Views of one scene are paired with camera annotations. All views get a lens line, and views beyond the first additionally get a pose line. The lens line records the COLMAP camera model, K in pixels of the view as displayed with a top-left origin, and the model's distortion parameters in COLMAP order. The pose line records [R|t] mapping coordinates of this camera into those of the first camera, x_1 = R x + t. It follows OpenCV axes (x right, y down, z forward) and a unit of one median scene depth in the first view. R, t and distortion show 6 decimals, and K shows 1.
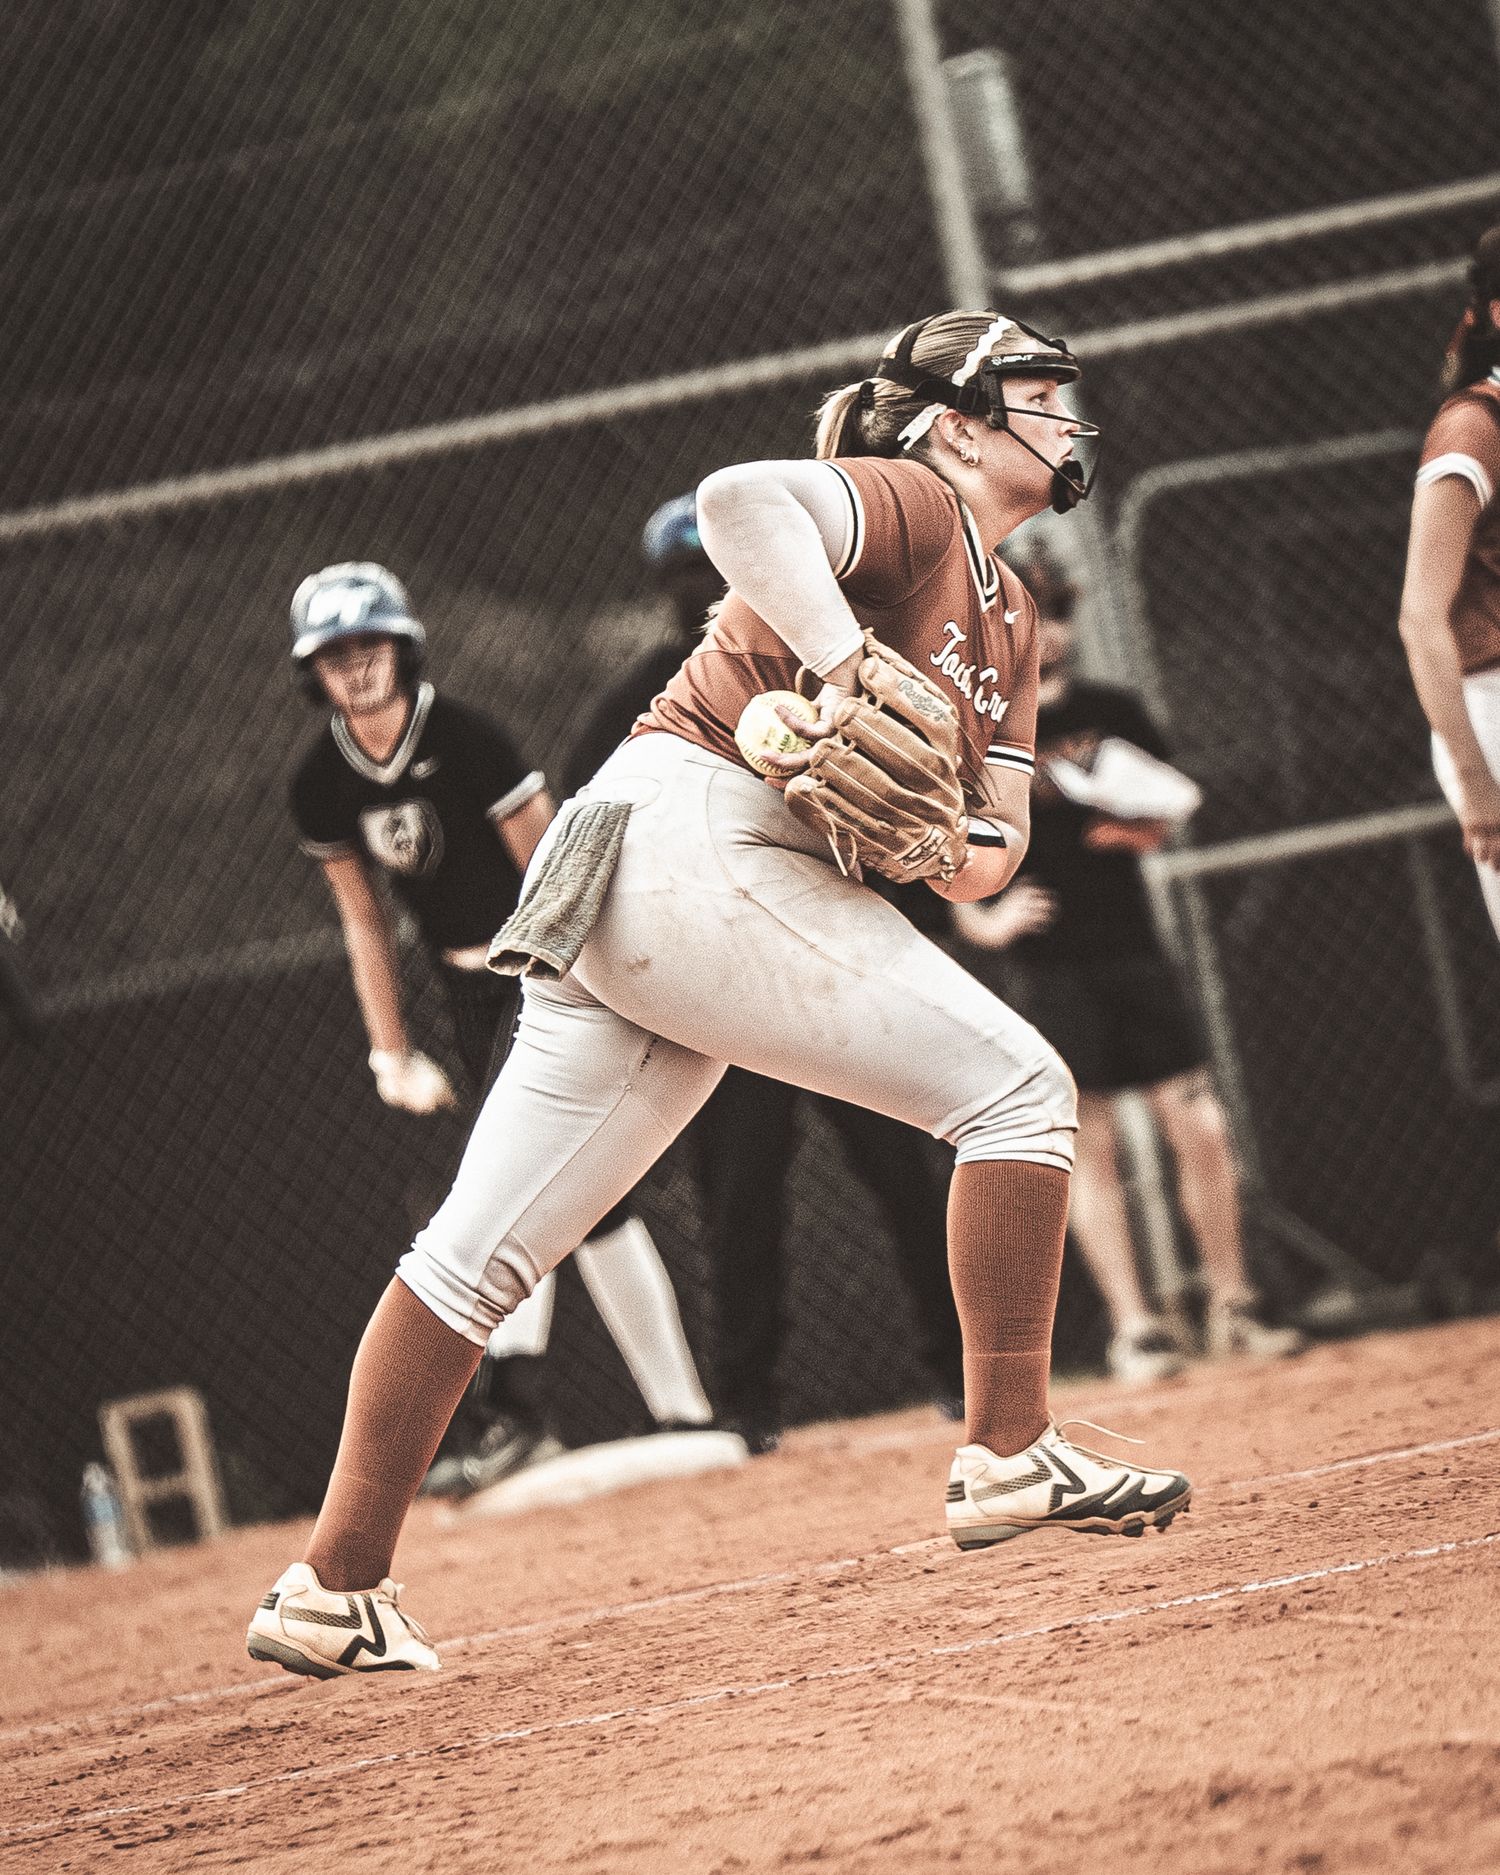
lens RADIAL K [[10024.7, 0, 755.9], [0, 10024.7, 945.1], [0, 0, 1]] dist [-0.142626, 0.000000]
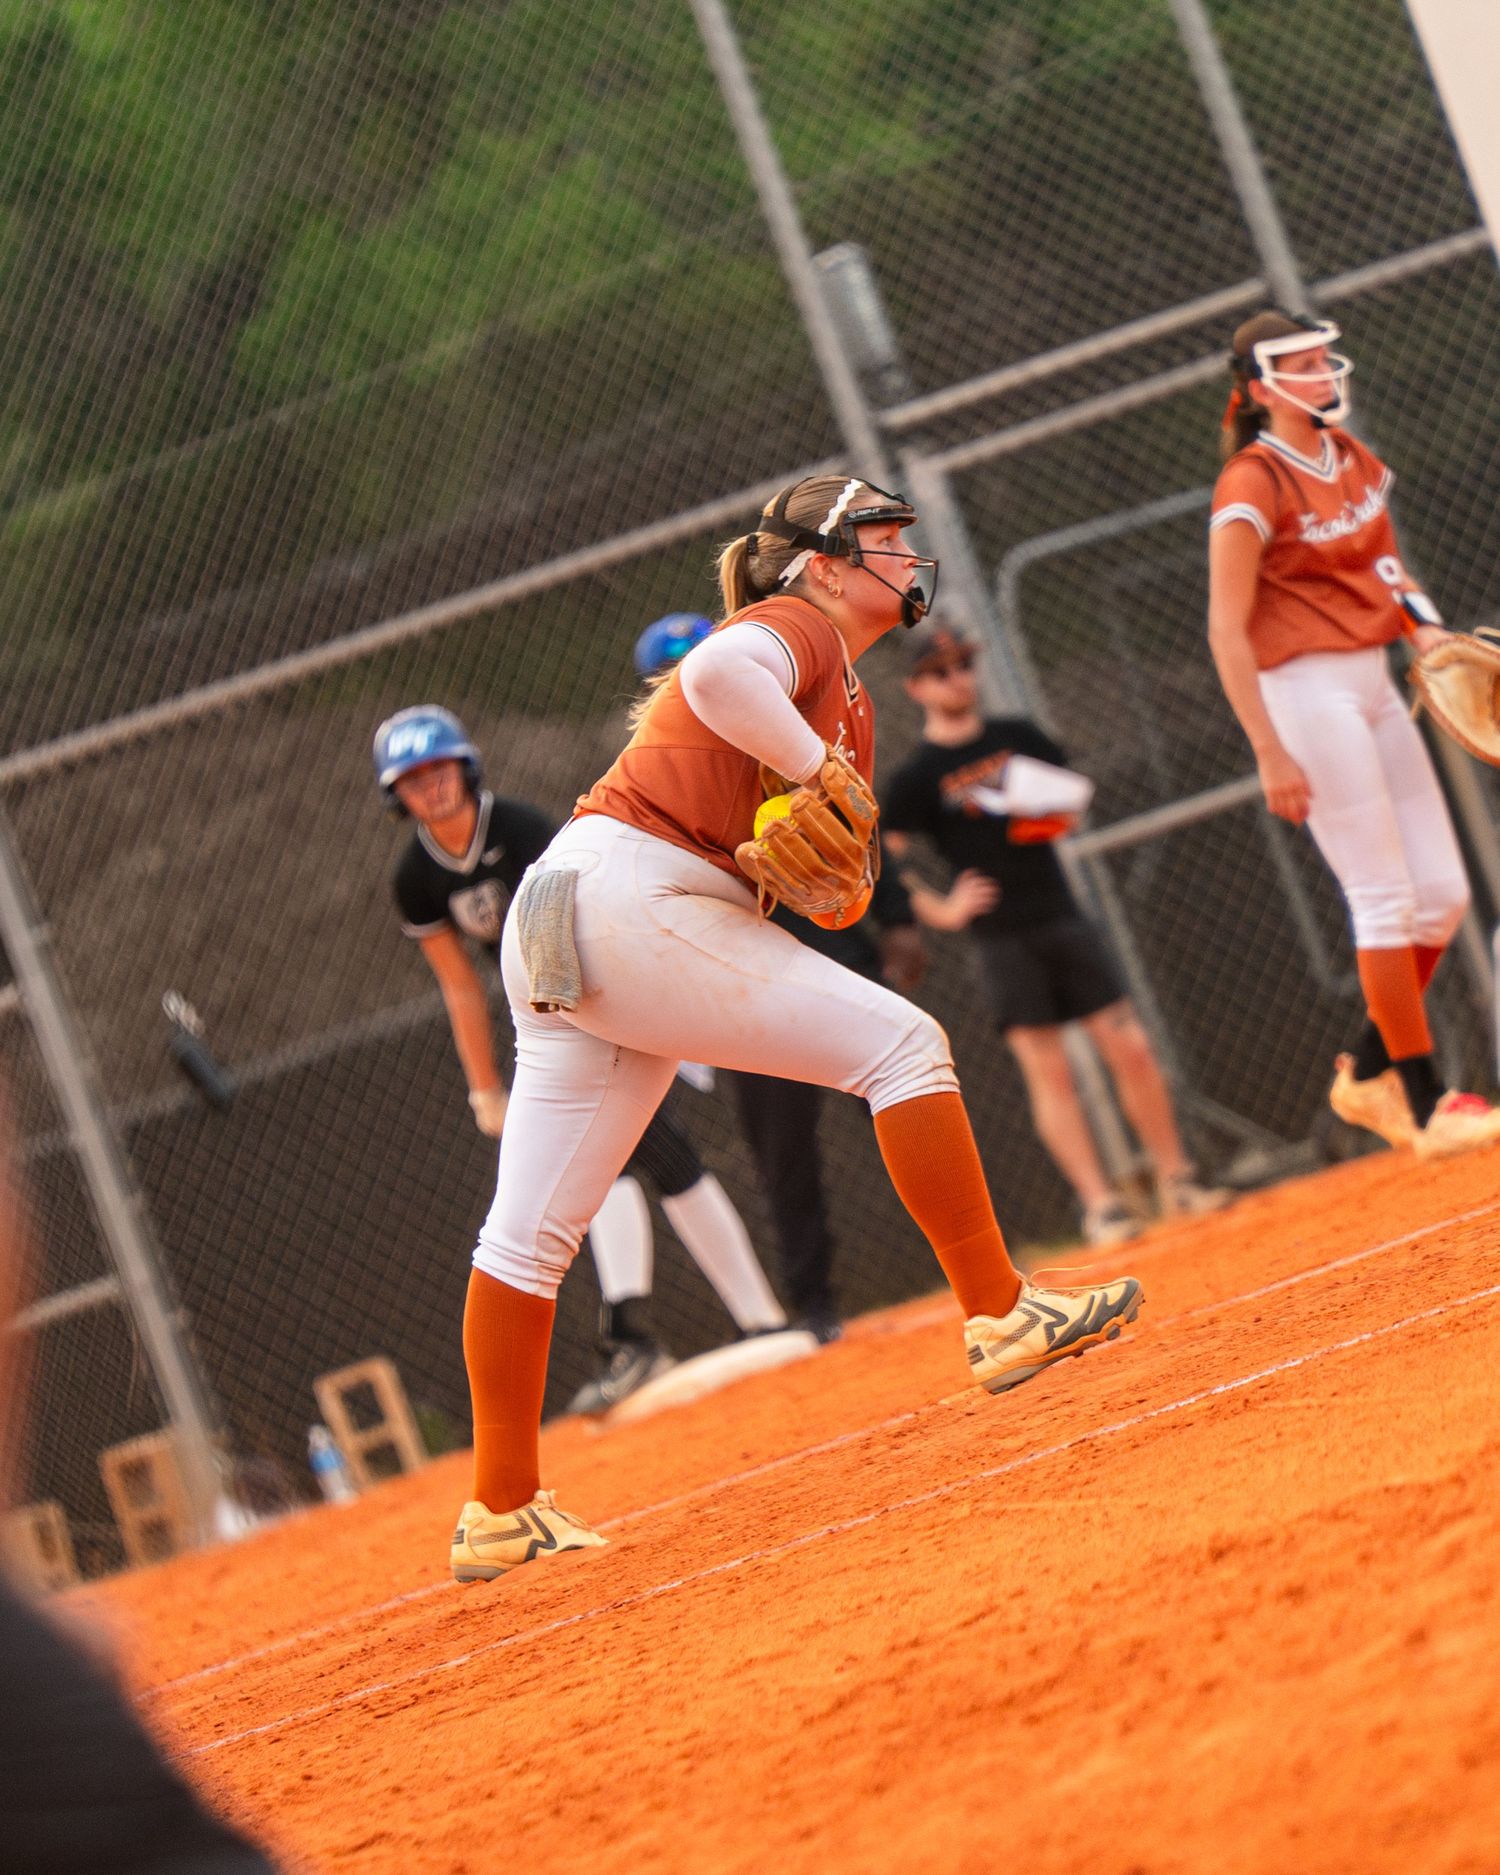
lens RADIAL K [[10024.7, 0, 744.6], [0, 10024.7, 932.3], [0, 0, 1]] dist [-0.142626, 0.000000]
pose [[0.989510, -0.144383, -0.004797, 0.003704], [0.144076, 0.988745, -0.040327, 0.048690], [0.010566, 0.039213, 0.999175, -0.287847]]
